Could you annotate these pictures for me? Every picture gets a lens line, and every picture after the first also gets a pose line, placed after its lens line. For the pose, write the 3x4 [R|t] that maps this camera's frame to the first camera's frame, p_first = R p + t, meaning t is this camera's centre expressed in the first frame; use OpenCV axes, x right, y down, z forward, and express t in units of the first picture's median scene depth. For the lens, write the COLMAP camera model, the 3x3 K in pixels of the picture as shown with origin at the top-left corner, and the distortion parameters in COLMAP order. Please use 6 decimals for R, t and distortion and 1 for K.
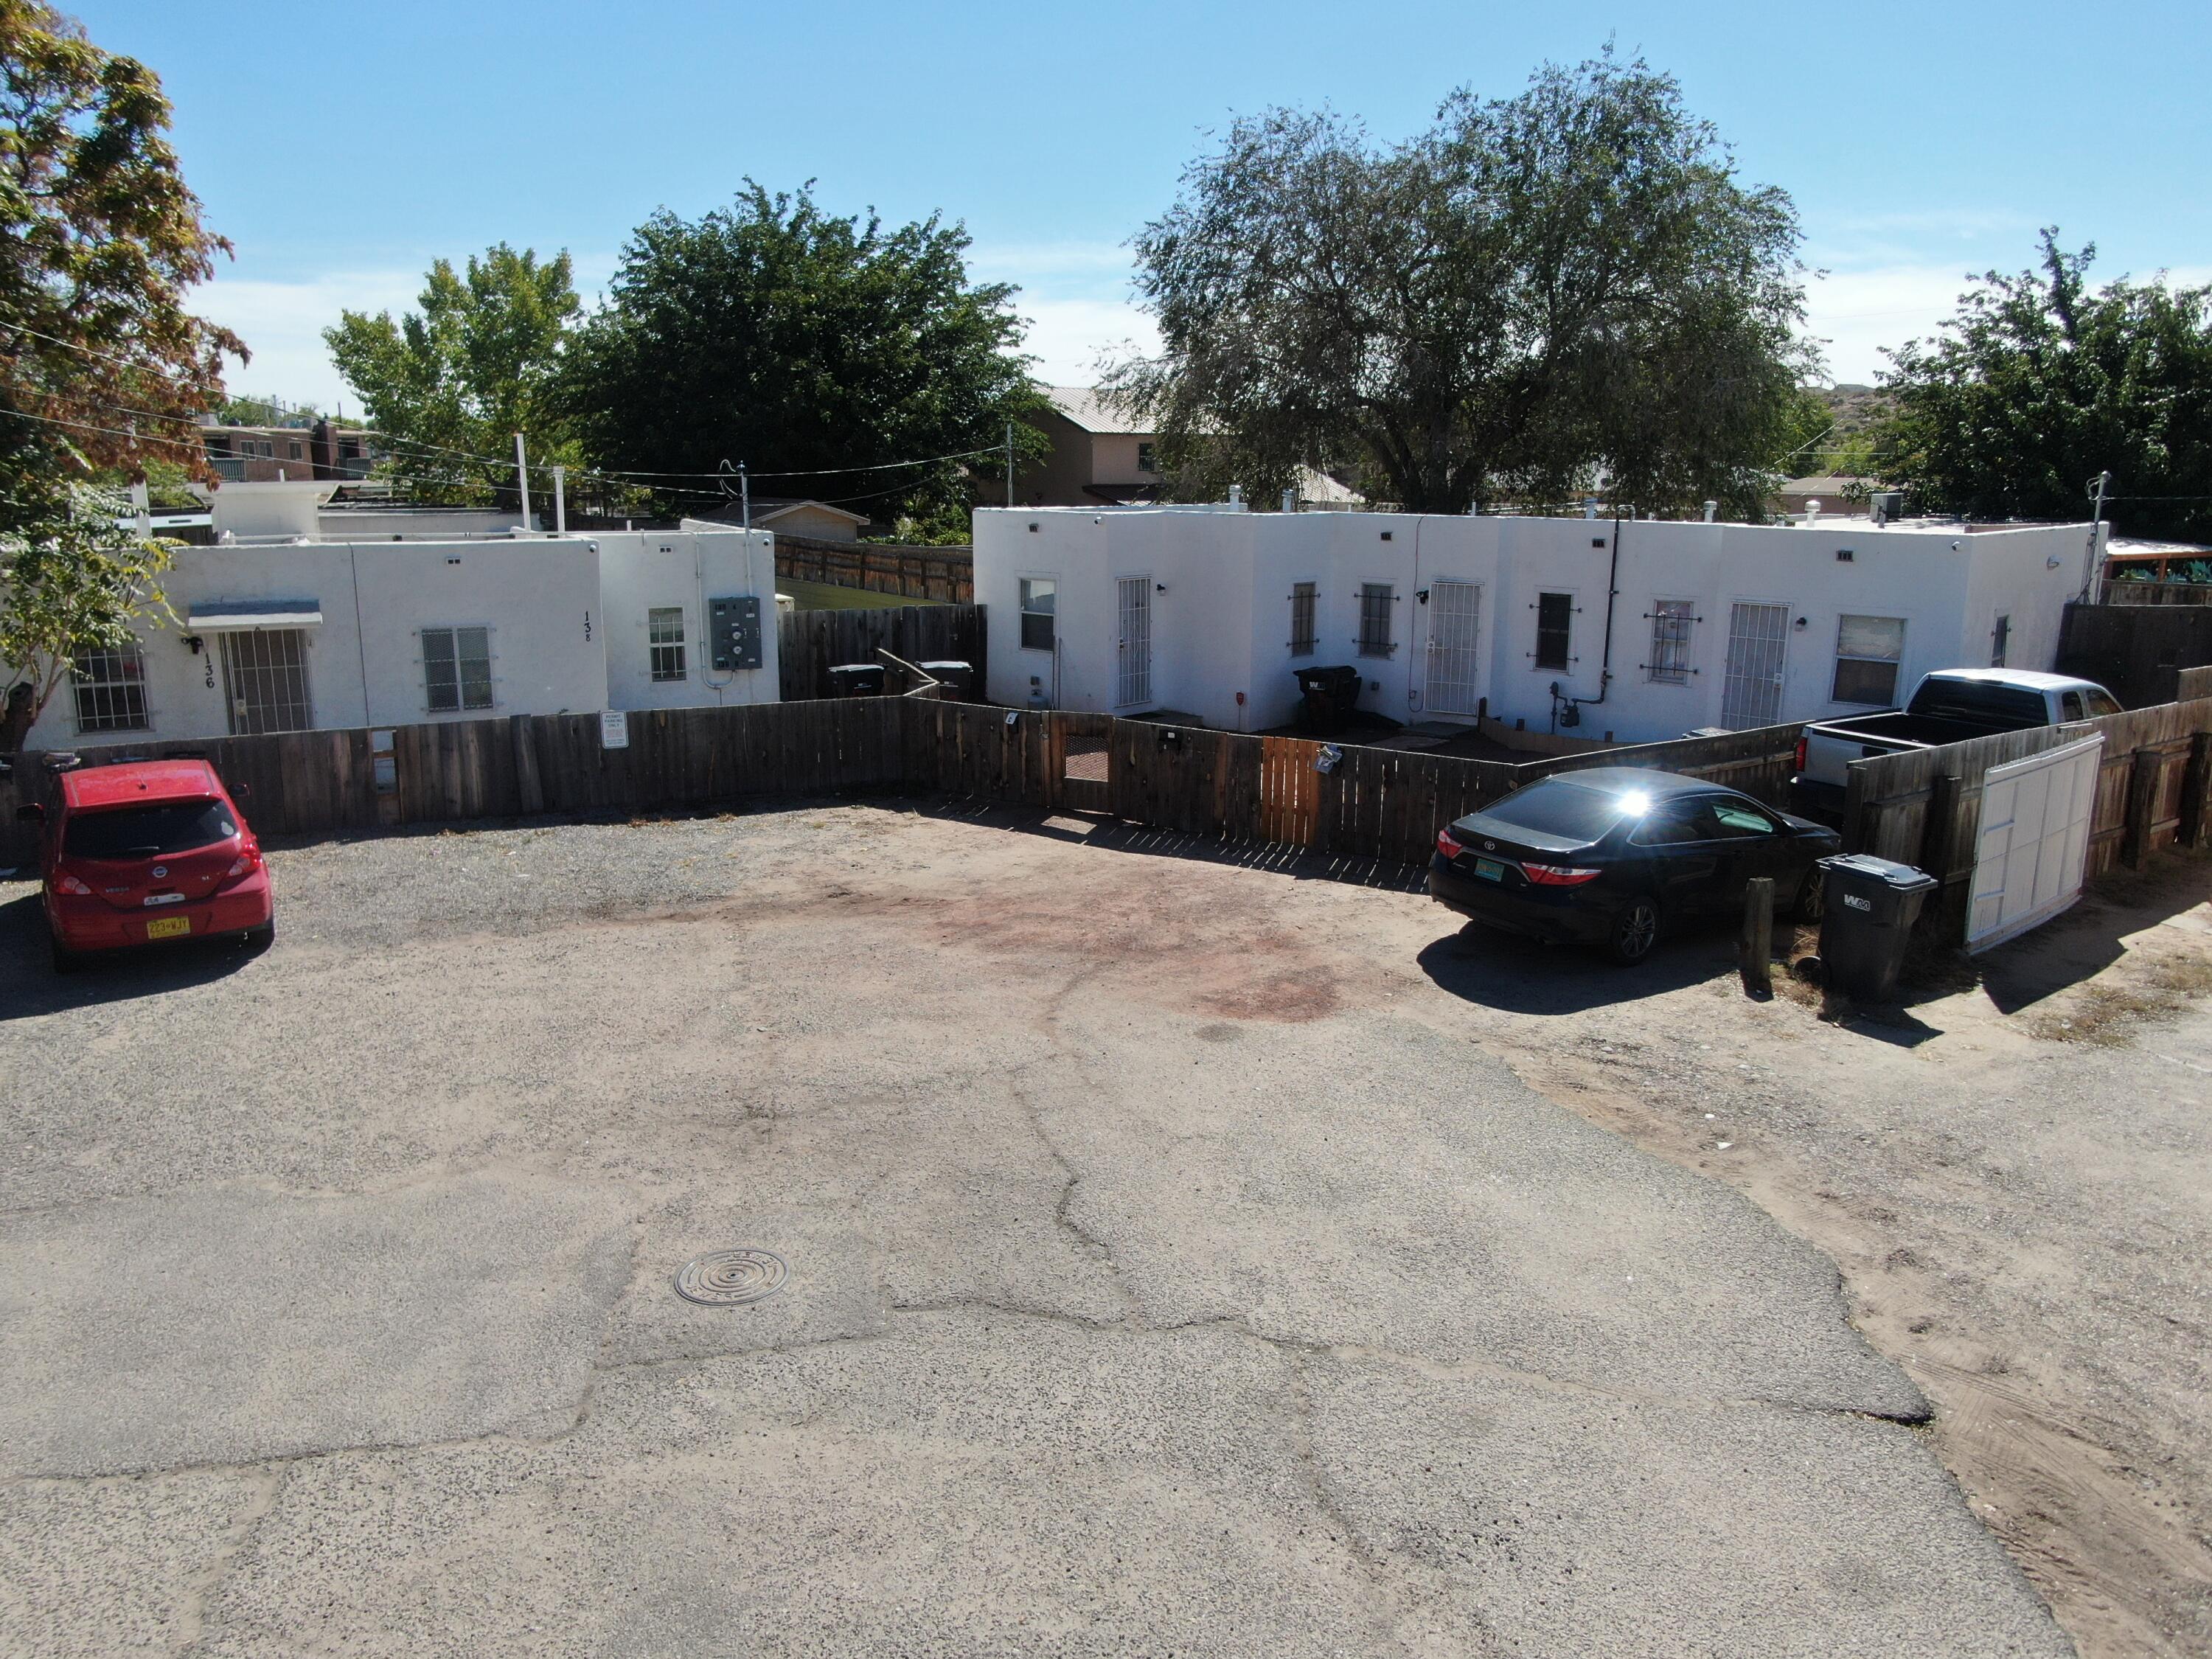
lens RADIAL K [[1602.3, 0, 1111.7], [0, 1602.3, 841.7], [0, 0, 1]] dist [-0.016341, 0.007402]
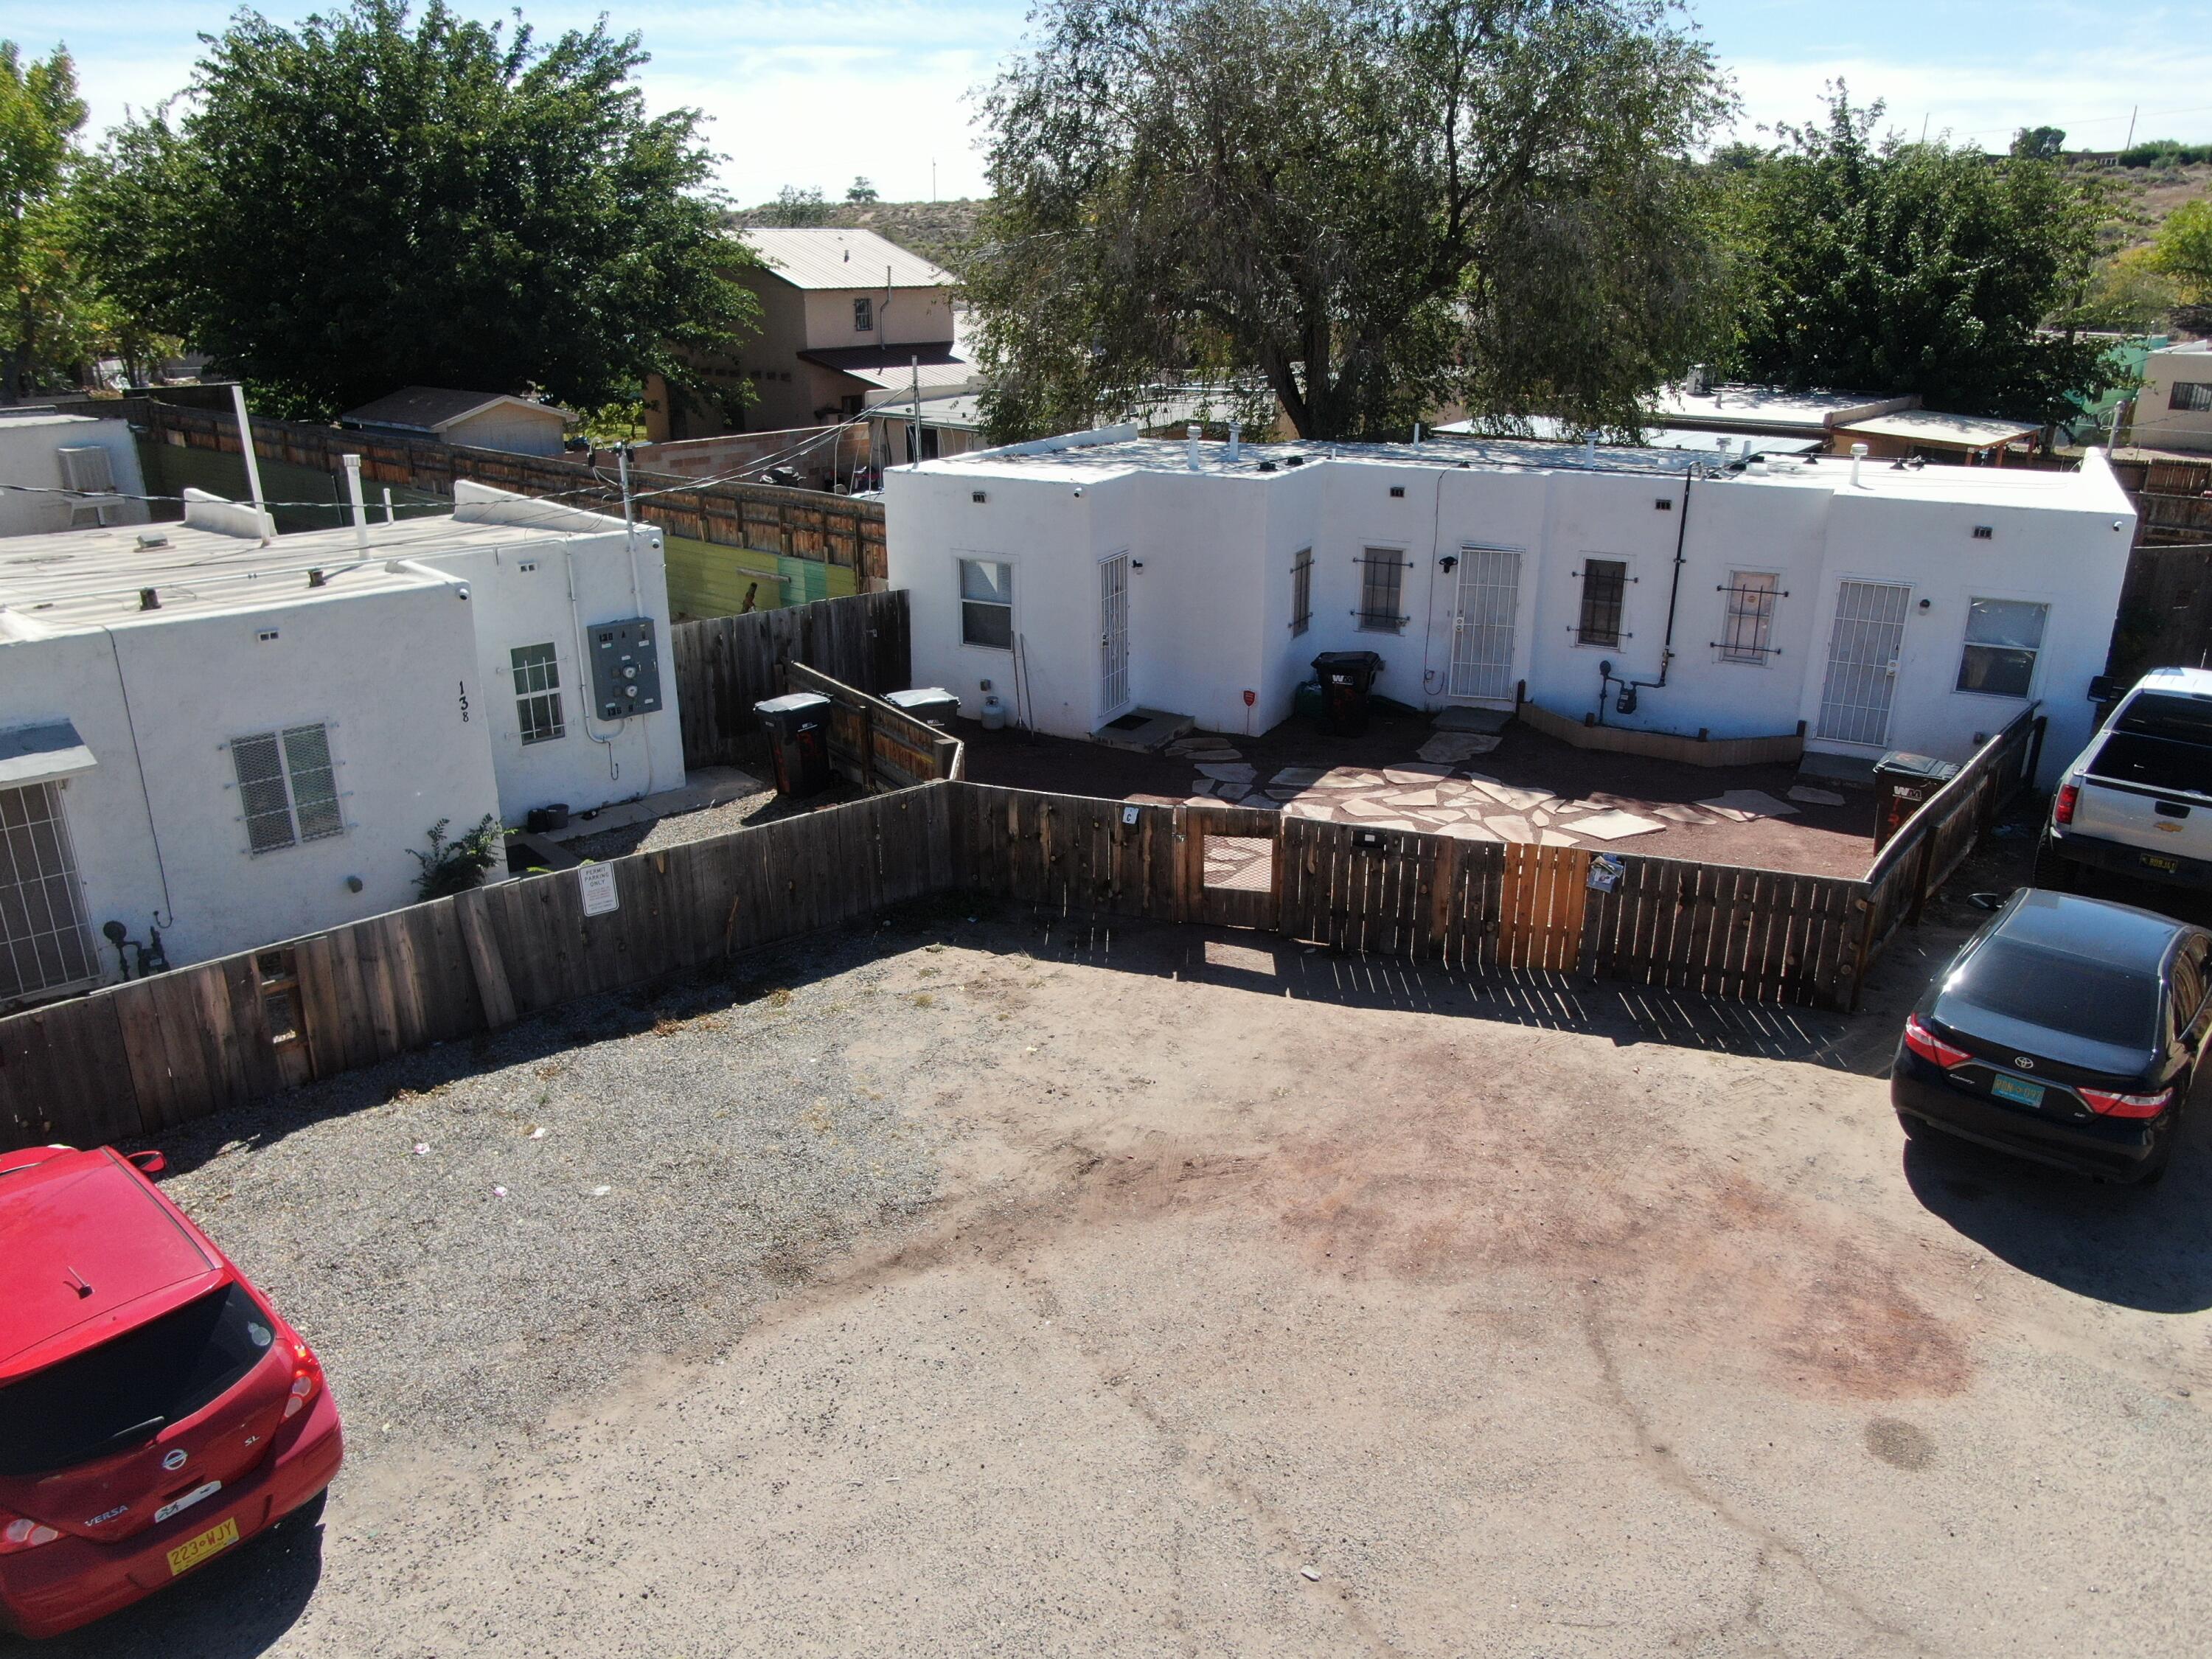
lens RADIAL K [[1602.3, 0, 1111.7], [0, 1602.3, 841.7], [0, 0, 1]] dist [-0.016341, 0.007402]
pose [[0.963189, -0.099024, 0.249922, -0.262981], [0.068146, 0.989257, 0.129329, -0.163807], [-0.260044, -0.107537, 0.959590, 0.262908]]
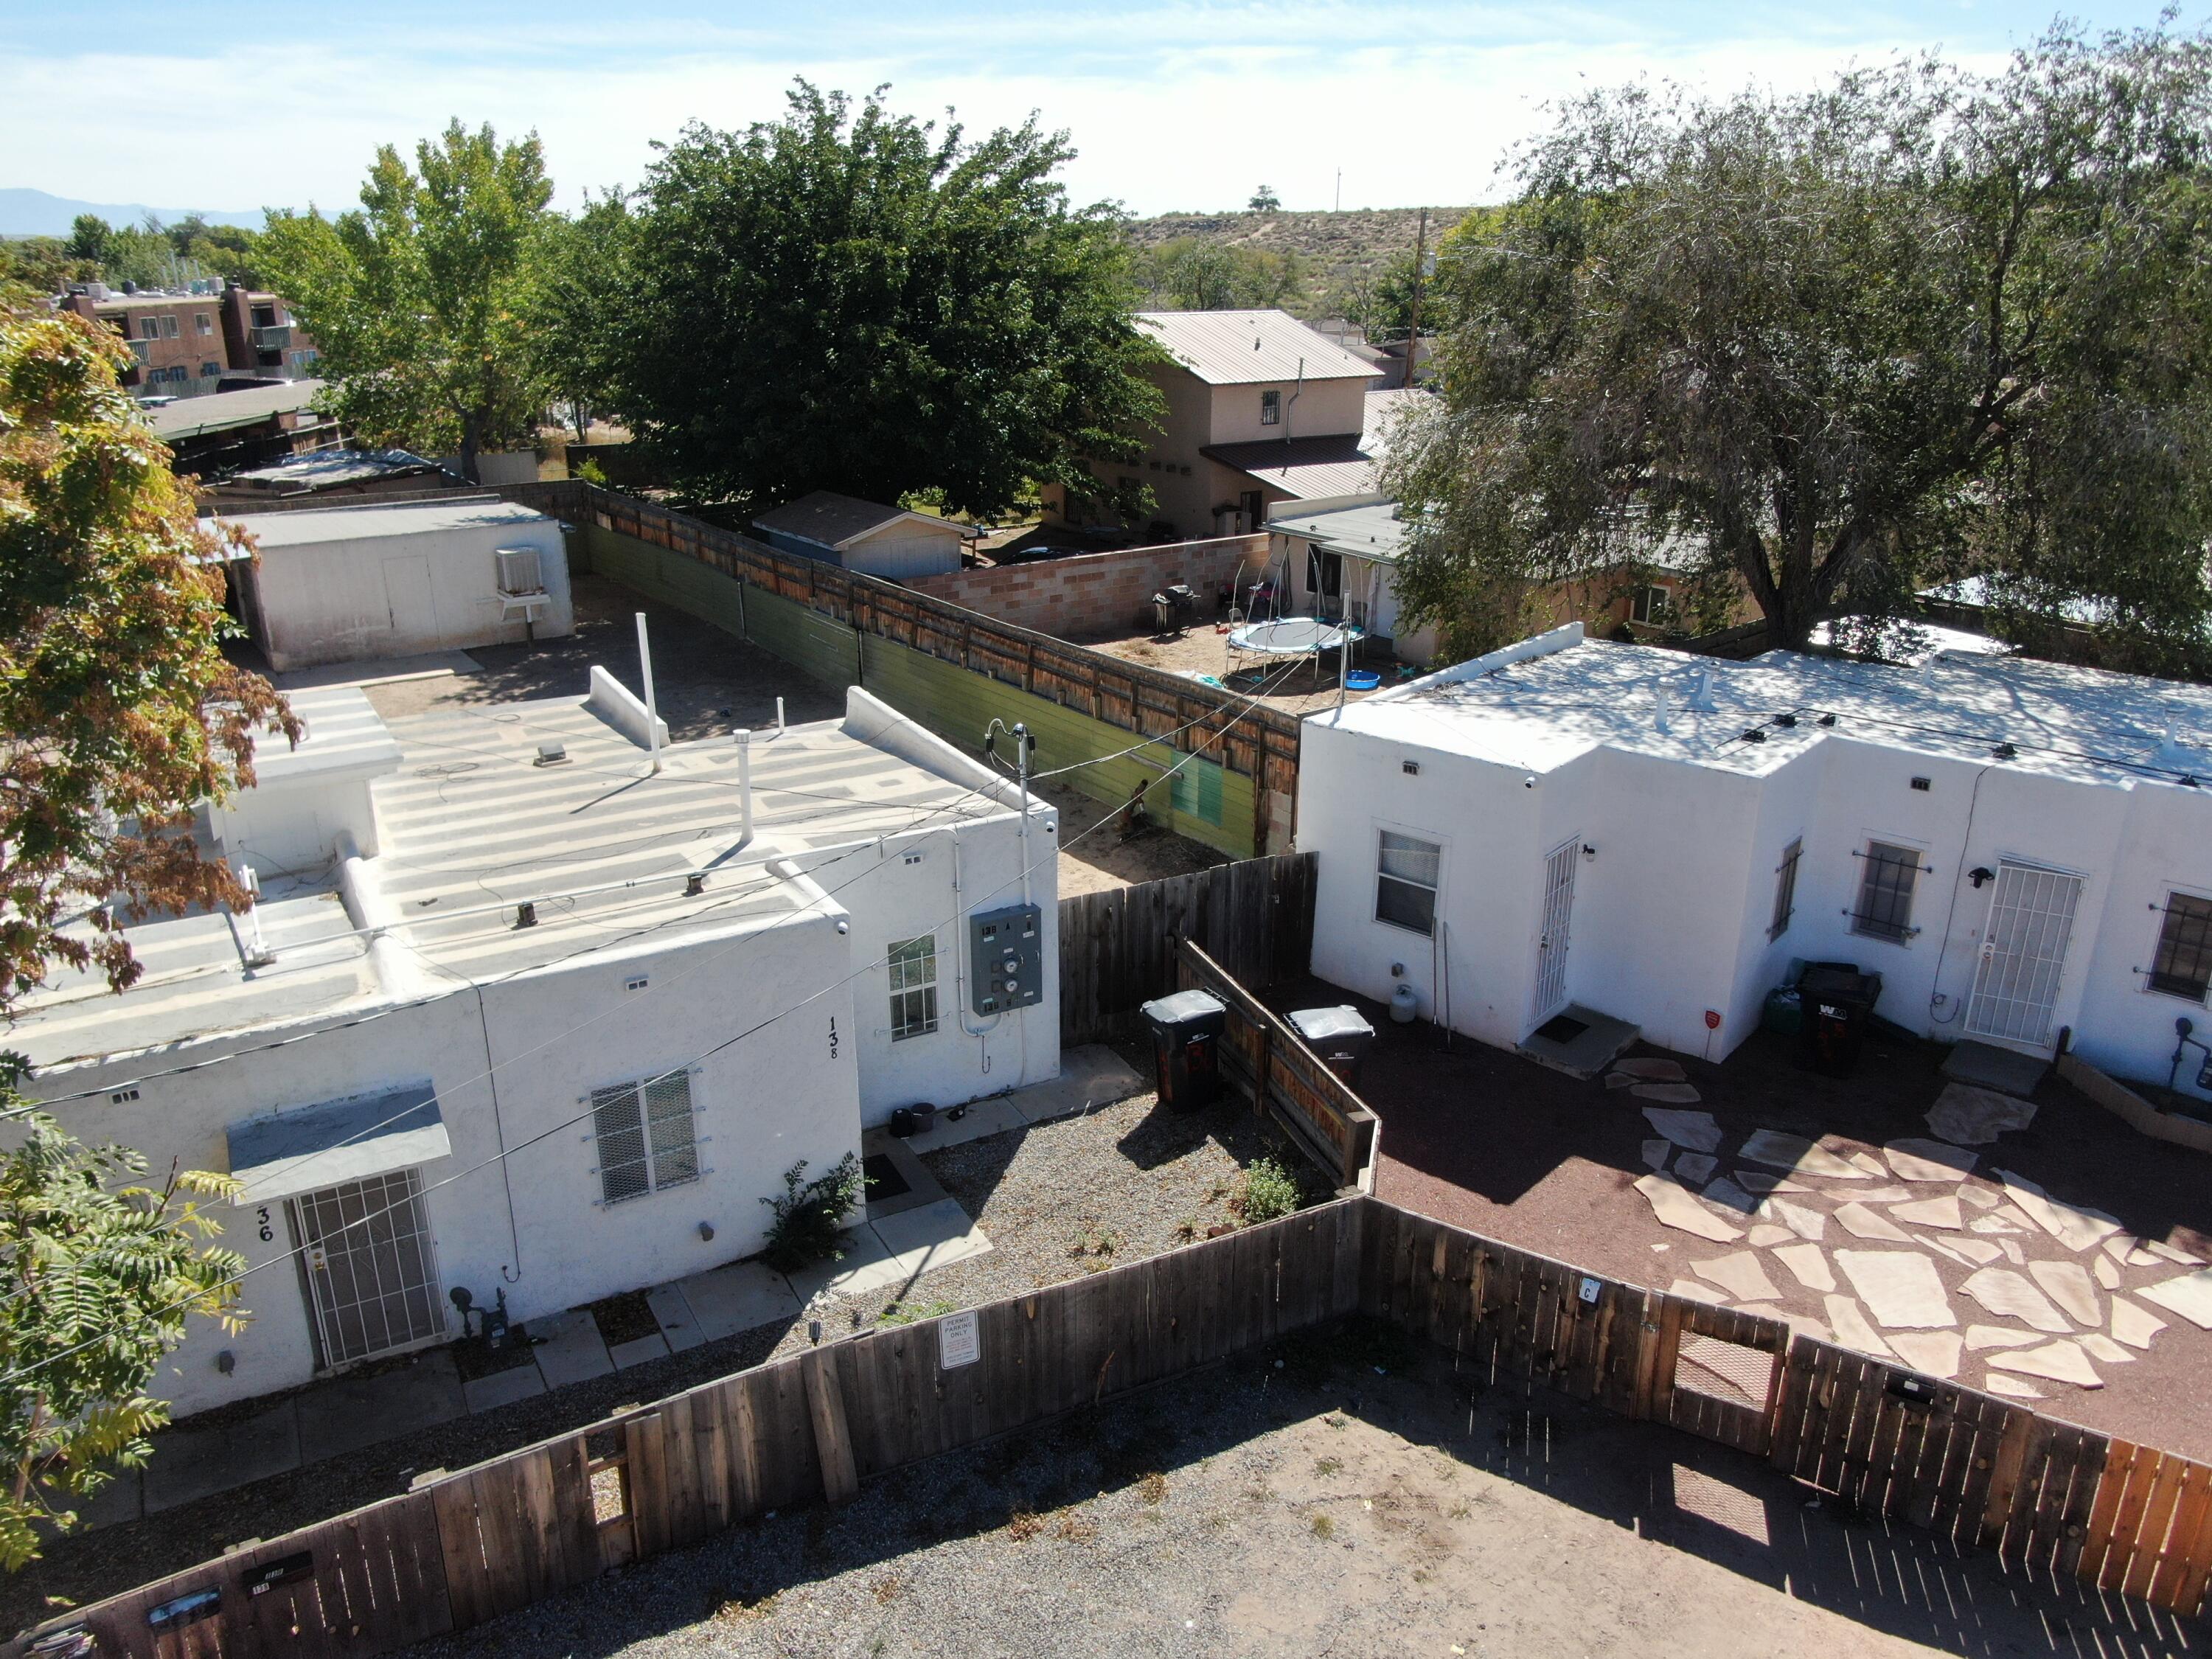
lens RADIAL K [[1602.3, 0, 1111.7], [0, 1602.3, 841.7], [0, 0, 1]] dist [-0.016341, 0.007402]
pose [[0.999155, -0.017585, 0.037142, -0.267759], [0.012958, 0.992529, 0.121321, -0.327496], [-0.038997, -0.120737, 0.991918, 0.407857]]
